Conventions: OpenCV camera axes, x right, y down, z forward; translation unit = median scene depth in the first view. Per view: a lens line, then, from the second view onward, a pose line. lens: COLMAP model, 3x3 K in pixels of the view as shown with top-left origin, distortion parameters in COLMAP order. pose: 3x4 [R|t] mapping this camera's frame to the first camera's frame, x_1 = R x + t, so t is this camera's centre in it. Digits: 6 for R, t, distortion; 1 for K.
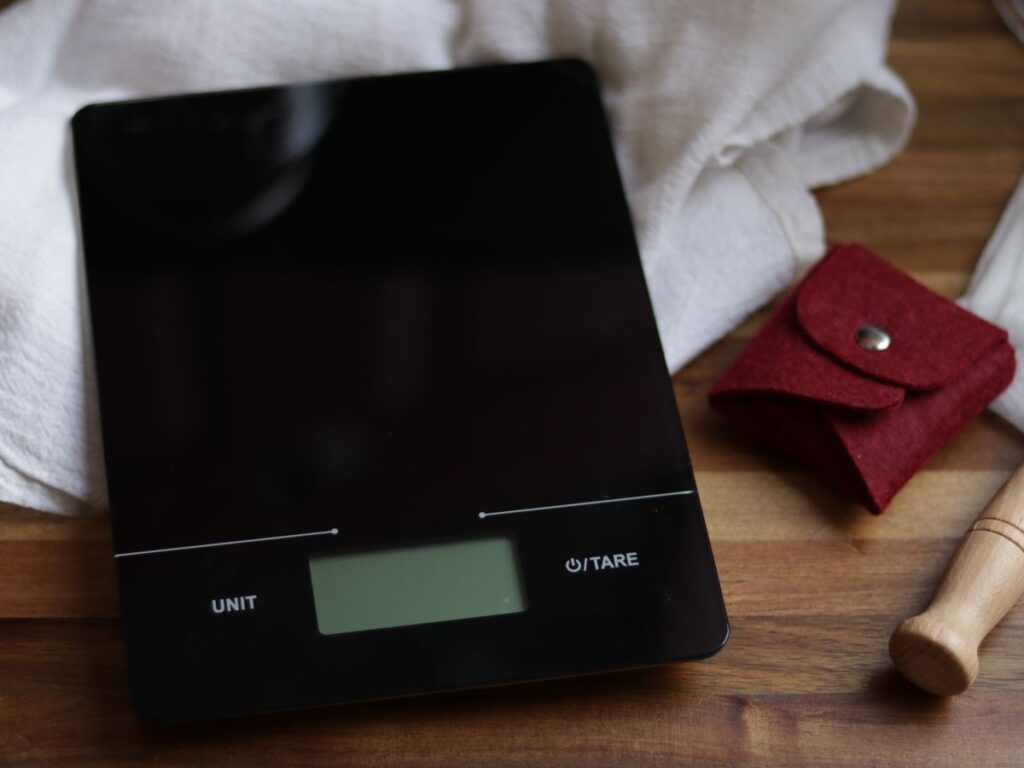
lens RADIAL K [[2461.2, 0, 512.0], [0, 2461.2, 384.0], [0, 0, 1]] dist [-0.010656, 0.461640]
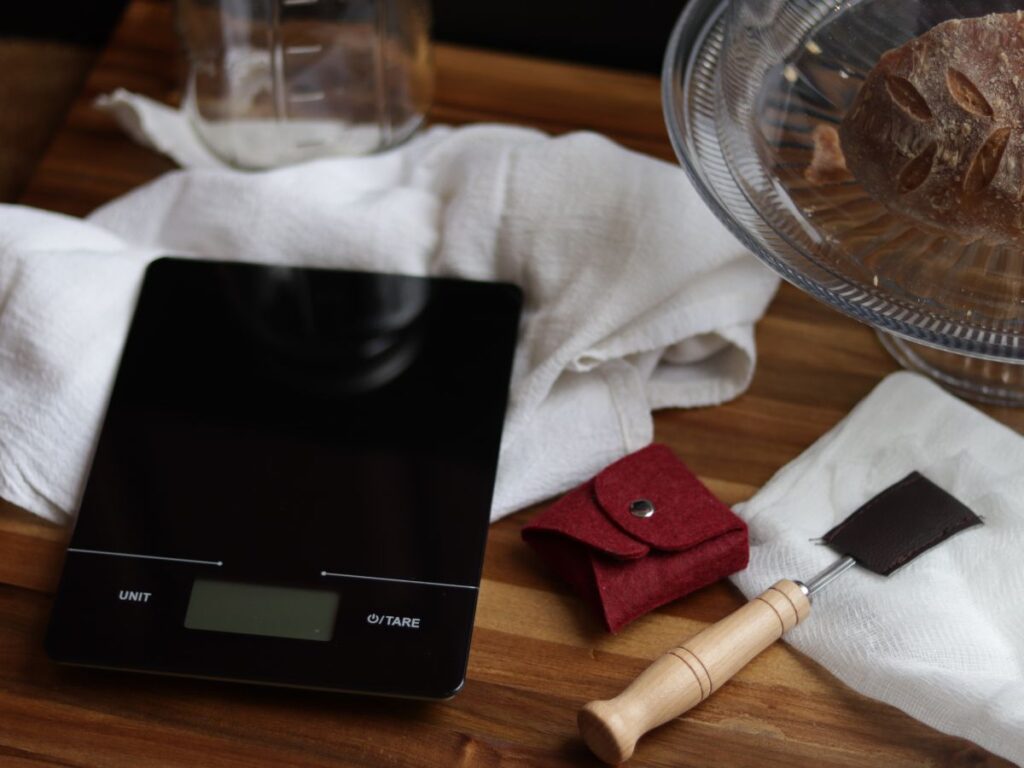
lens RADIAL K [[2461.2, 0, 512.0], [0, 2461.2, 384.0], [0, 0, 1]] dist [-0.010656, 0.461640]
pose [[0.962114, 0.171648, -0.211833, 0.359324], [-0.197098, 0.974702, -0.105392, 0.072695], [0.188384, 0.143151, 0.971607, -0.346135]]
